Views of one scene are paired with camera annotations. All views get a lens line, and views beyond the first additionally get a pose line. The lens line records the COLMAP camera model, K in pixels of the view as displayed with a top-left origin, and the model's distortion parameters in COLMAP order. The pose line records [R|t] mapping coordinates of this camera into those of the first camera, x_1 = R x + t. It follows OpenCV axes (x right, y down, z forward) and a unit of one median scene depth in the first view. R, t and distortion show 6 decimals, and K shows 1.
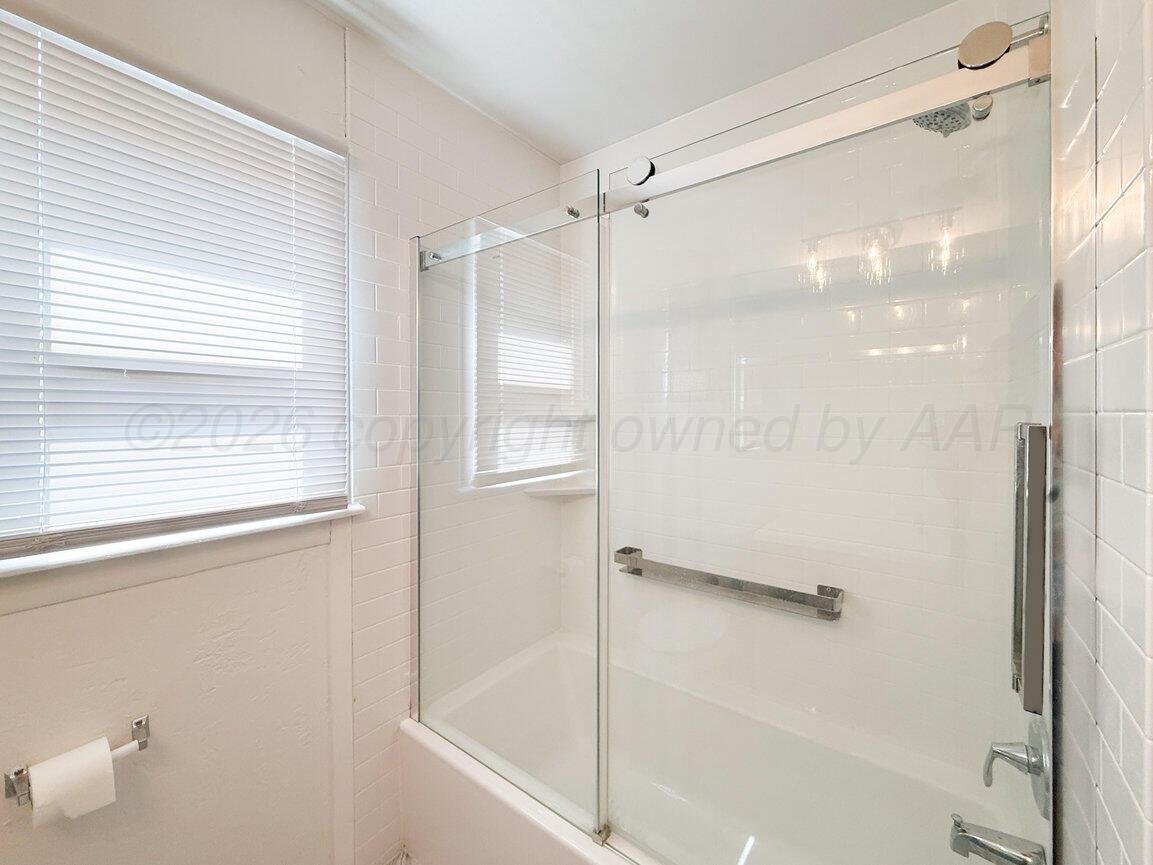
lens RADIAL K [[468.8, 0, 576.9], [0, 468.8, 418.4], [0, 0, 1]] dist [0.001342, 0.000052]
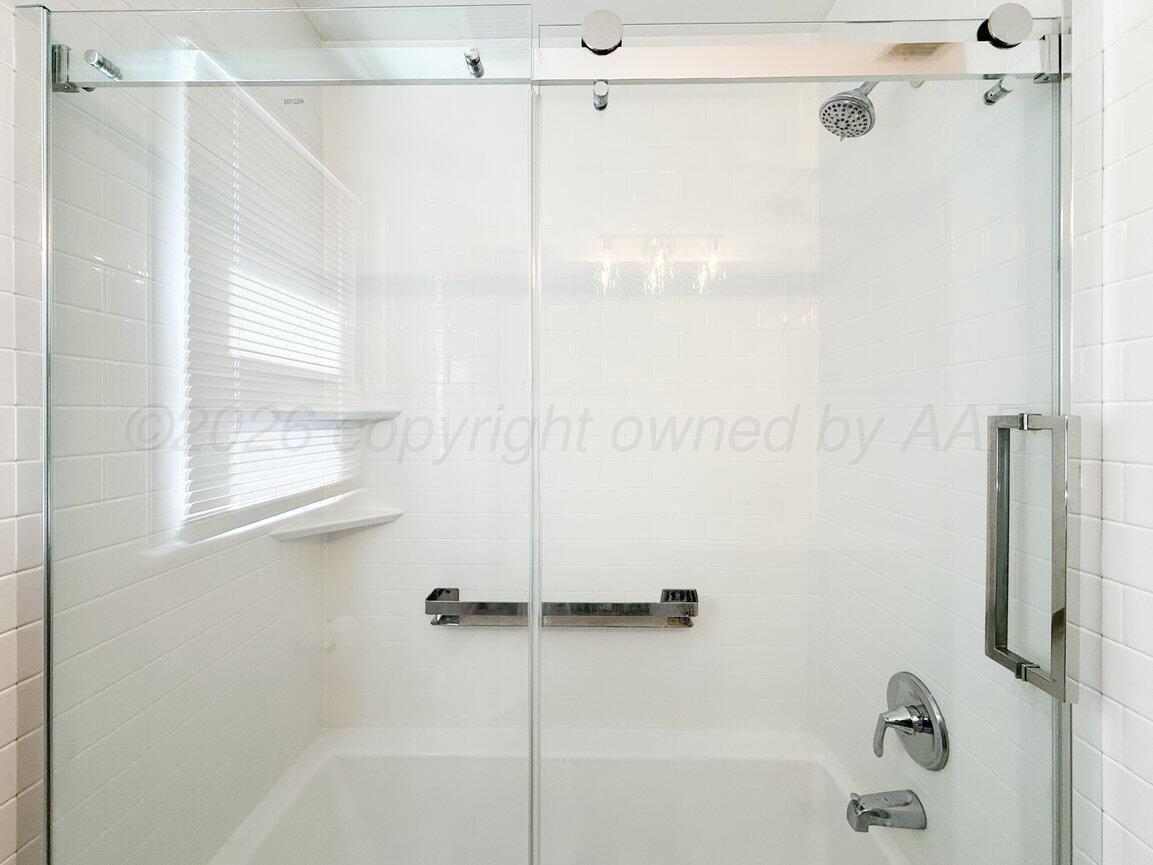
lens RADIAL K [[468.8, 0, 576.9], [0, 468.8, 418.4], [0, 0, 1]] dist [0.001342, 0.000052]
pose [[0.806534, -0.001783, 0.591185, -0.169998], [0.004298, 0.999987, -0.002847, 0.007064], [-0.591172, 0.004837, 0.806531, 0.295366]]
